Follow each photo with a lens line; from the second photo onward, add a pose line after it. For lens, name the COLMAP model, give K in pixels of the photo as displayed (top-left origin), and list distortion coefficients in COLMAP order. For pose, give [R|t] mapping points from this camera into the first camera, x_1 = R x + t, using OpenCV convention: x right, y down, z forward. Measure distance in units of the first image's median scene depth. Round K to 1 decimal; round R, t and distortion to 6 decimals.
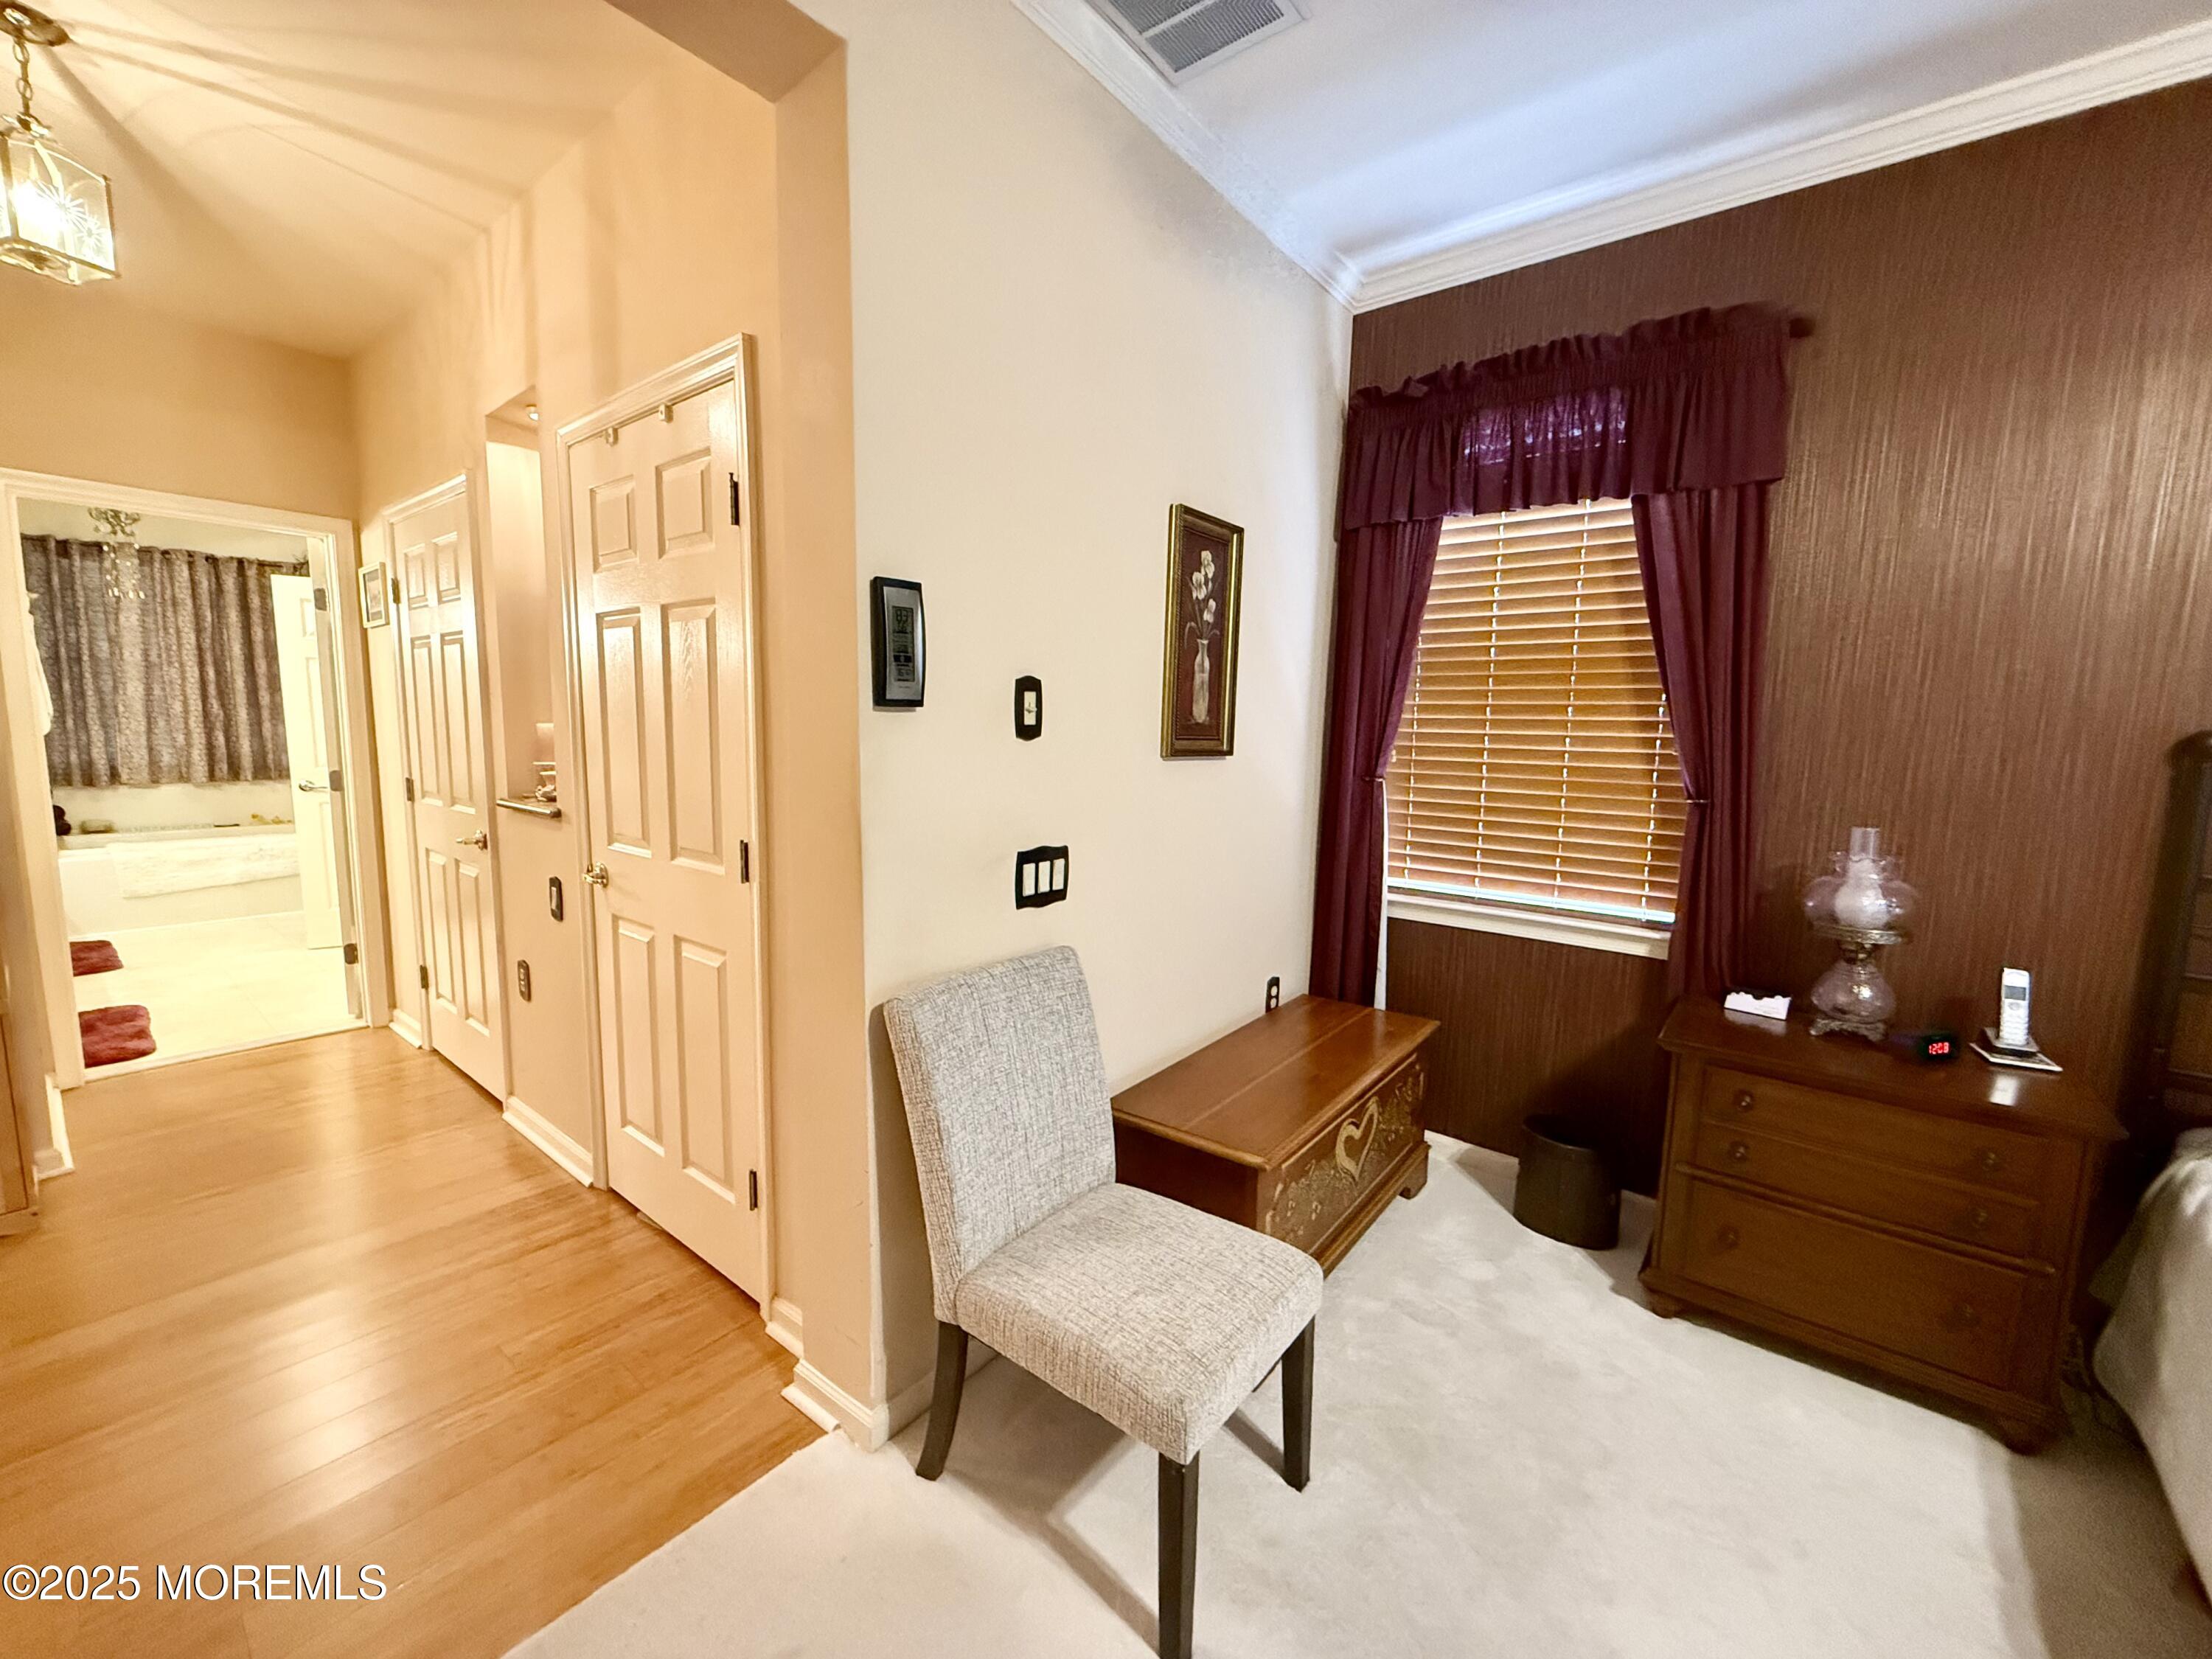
lens RADIAL K [[884.1, 0, 1101.0], [0, 884.1, 830.0], [0, 0, 1]] dist [-0.000388, 0.000119]
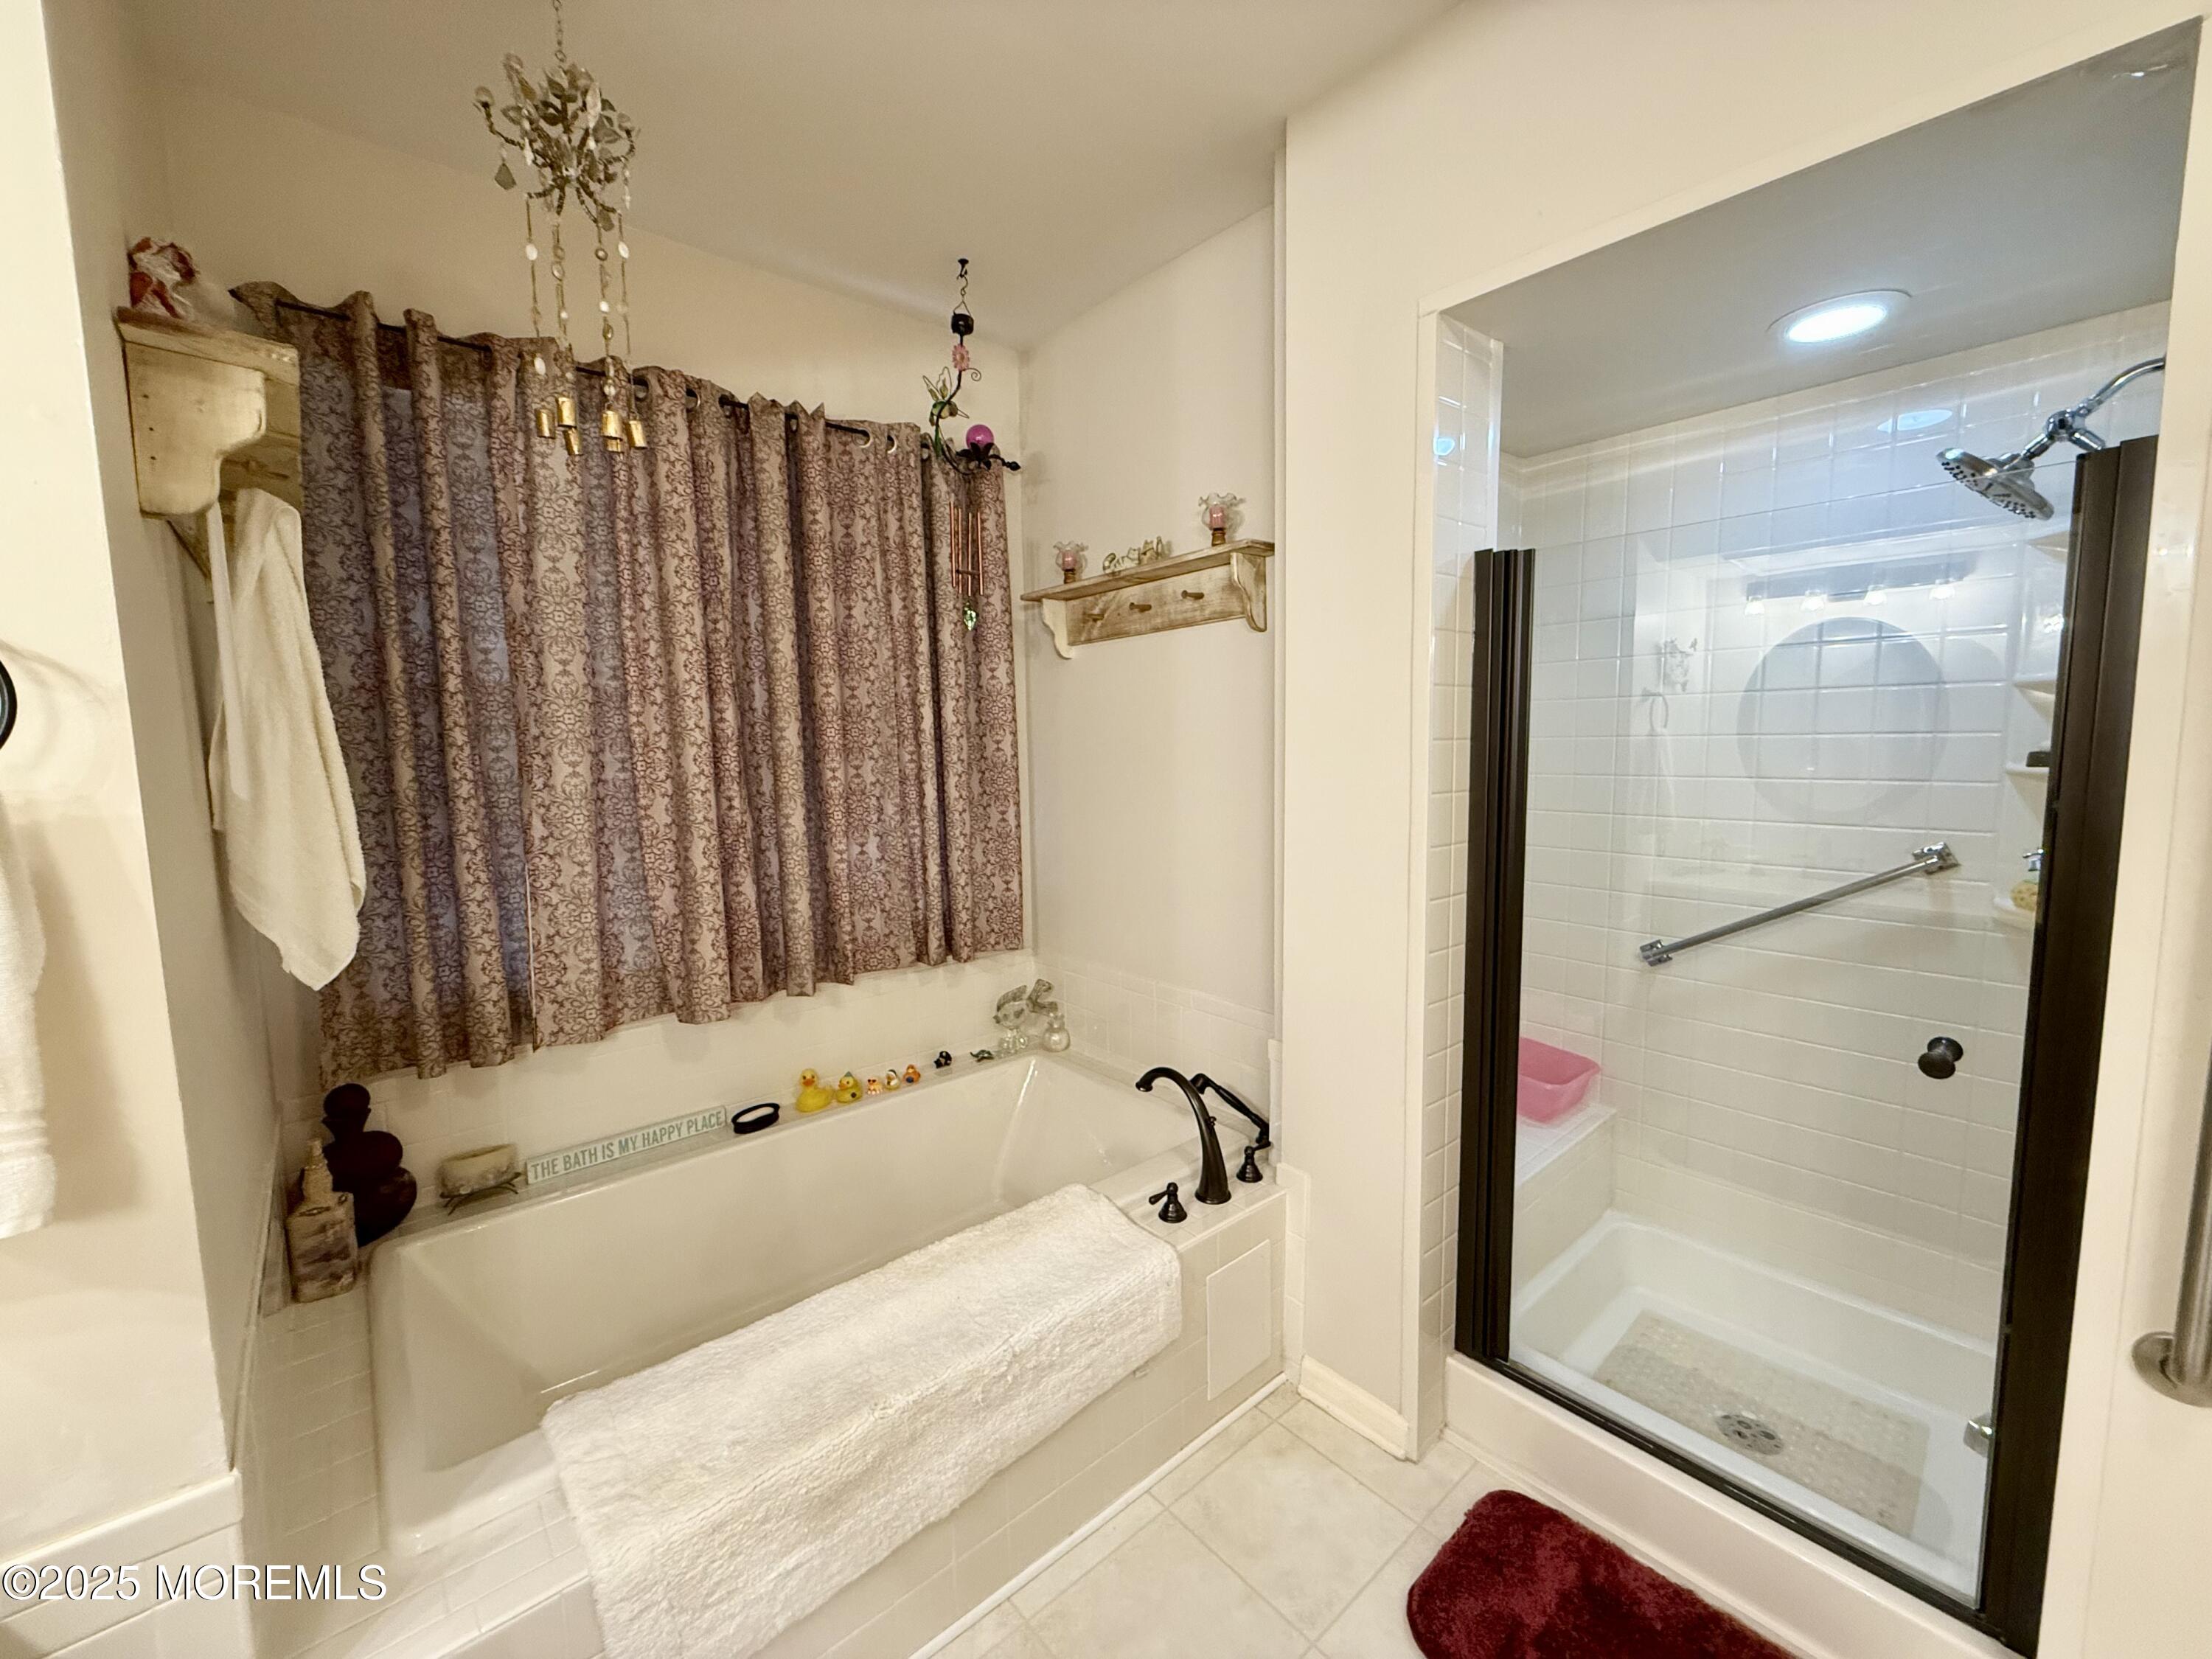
lens RADIAL K [[884.1, 0, 1101.0], [0, 884.1, 830.0], [0, 0, 1]] dist [-0.000388, 0.000119]
pose [[0.981283, -0.019637, -0.191568, -0.846857], [0.016468, 0.999700, -0.018122, -0.129871], [0.191867, 0.014628, 0.981312, 0.721199]]
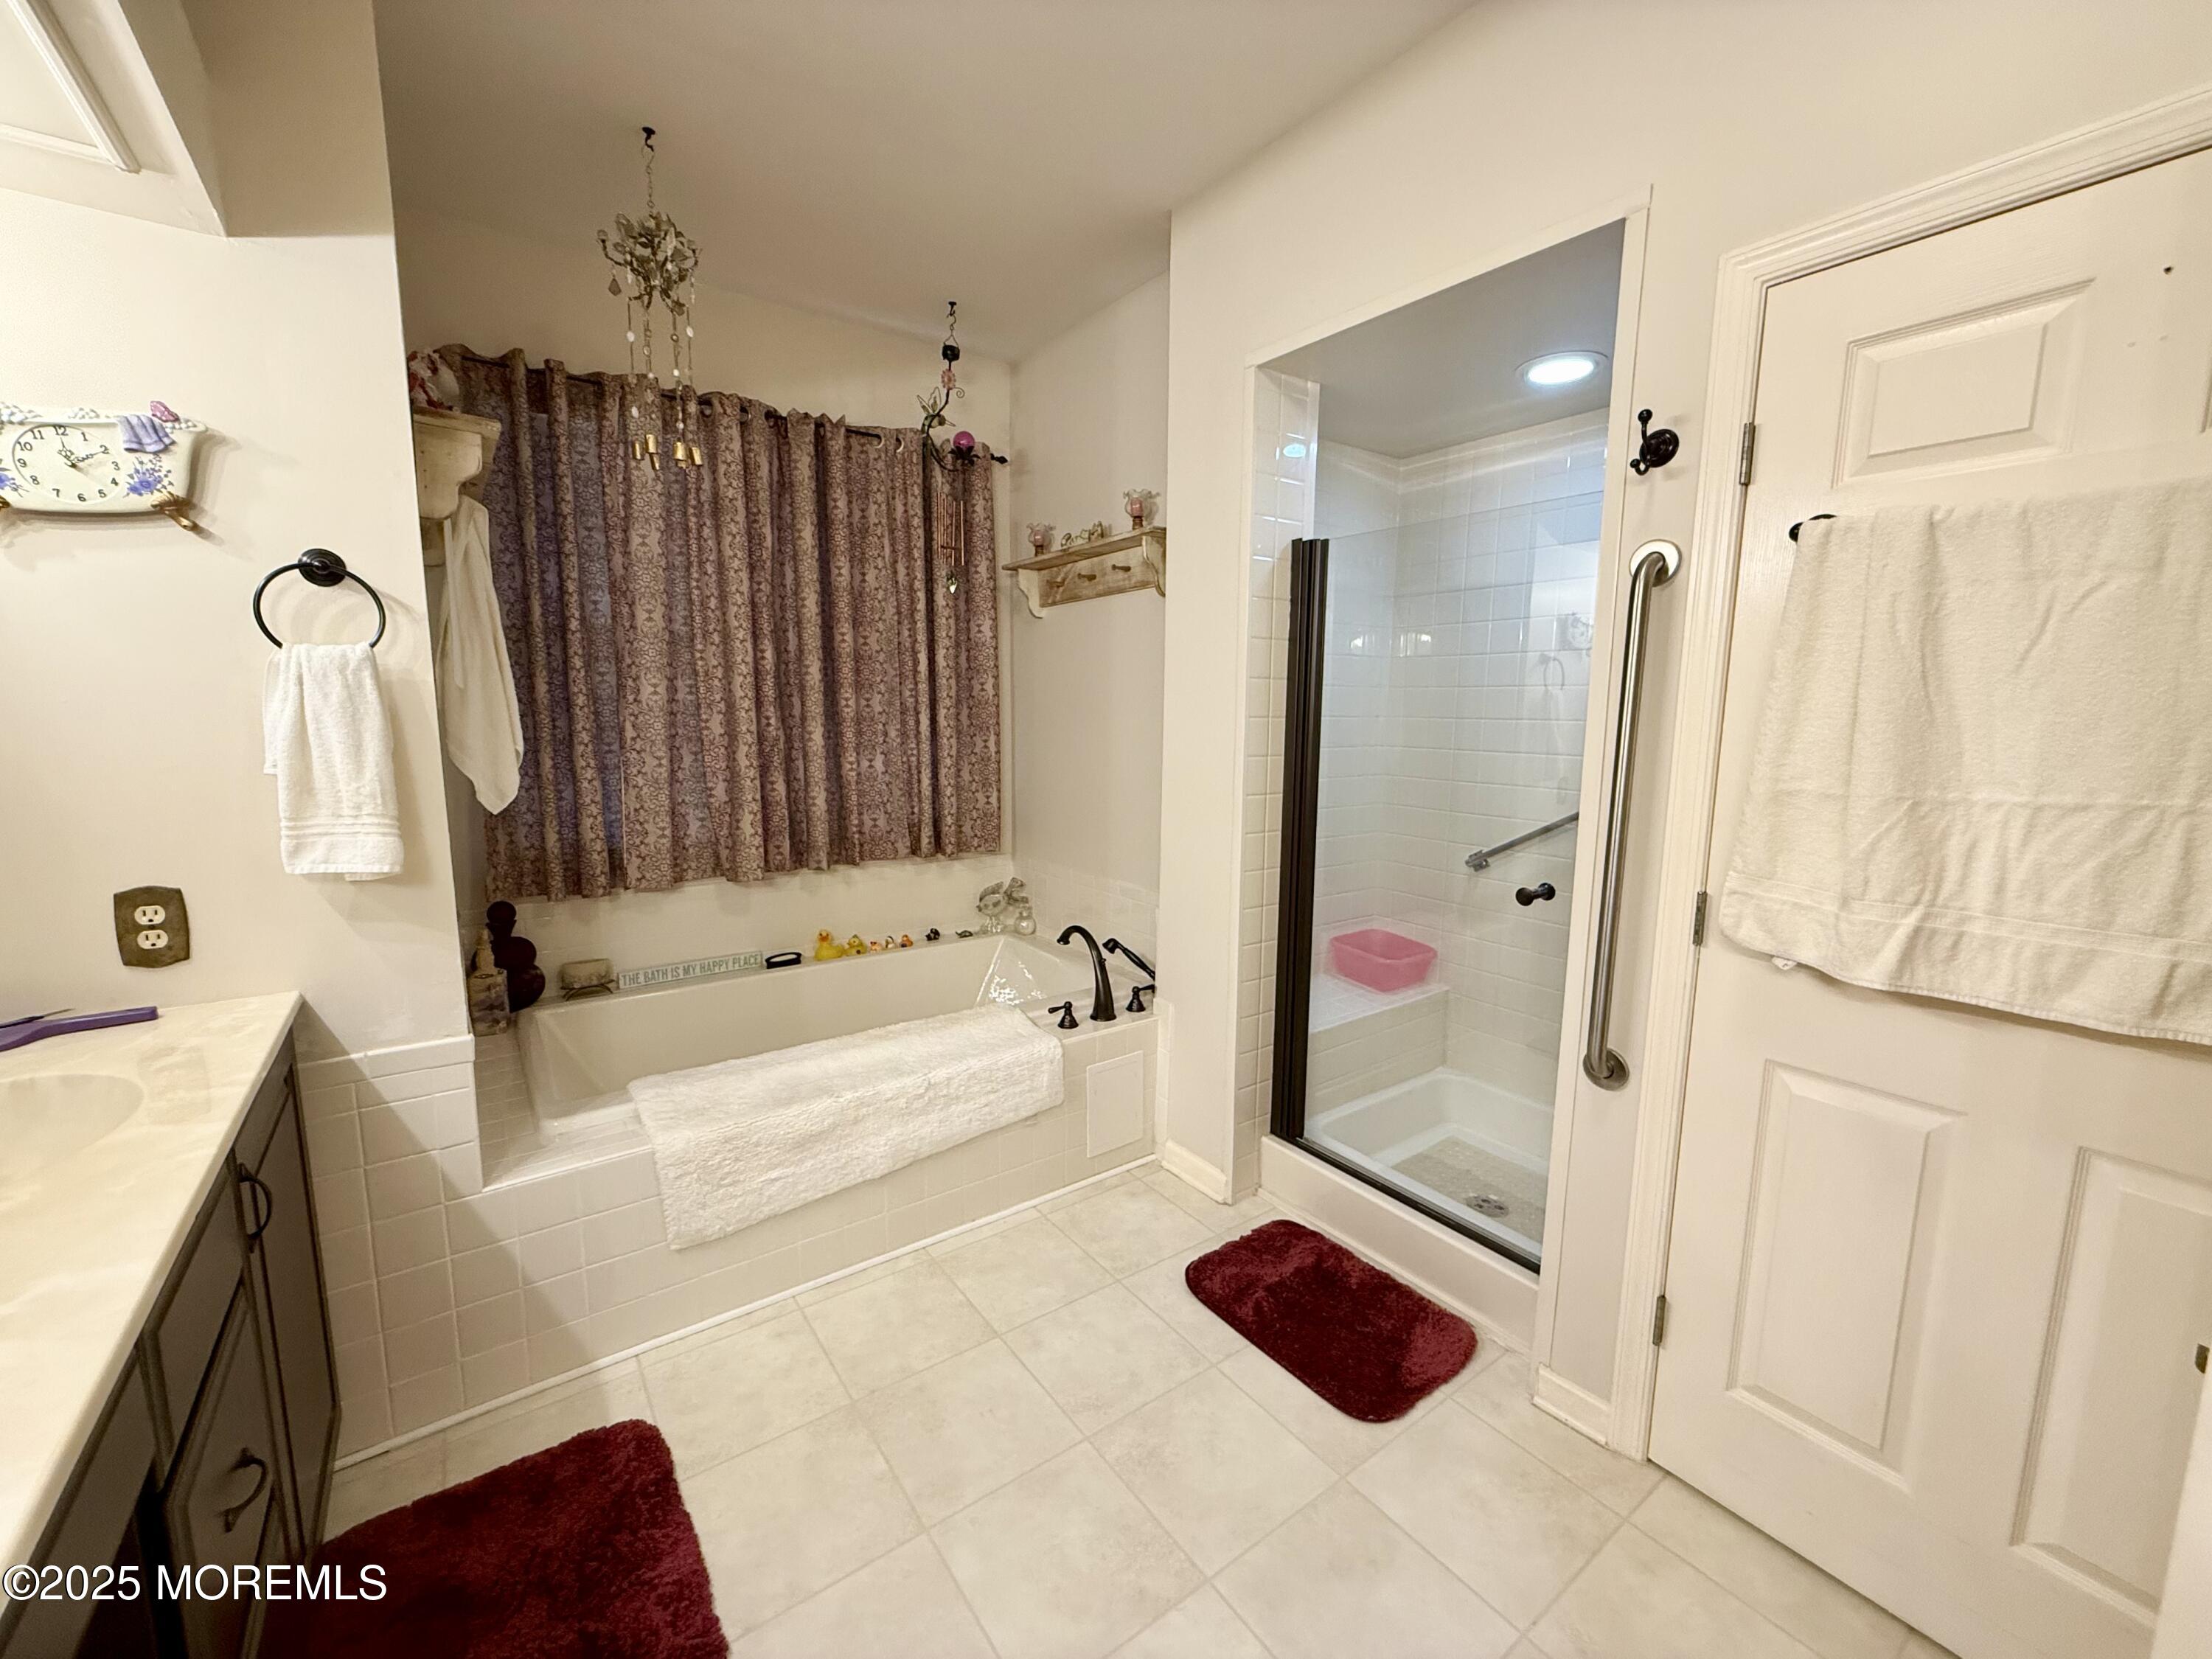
lens RADIAL K [[884.1, 0, 1101.0], [0, 884.1, 830.0], [0, 0, 1]] dist [-0.000388, 0.000119]
pose [[0.963512, 0.022567, -0.266711, -0.751269], [-0.018460, 0.999669, 0.017897, -0.099801], [0.267027, -0.012320, 0.963610, 0.621162]]
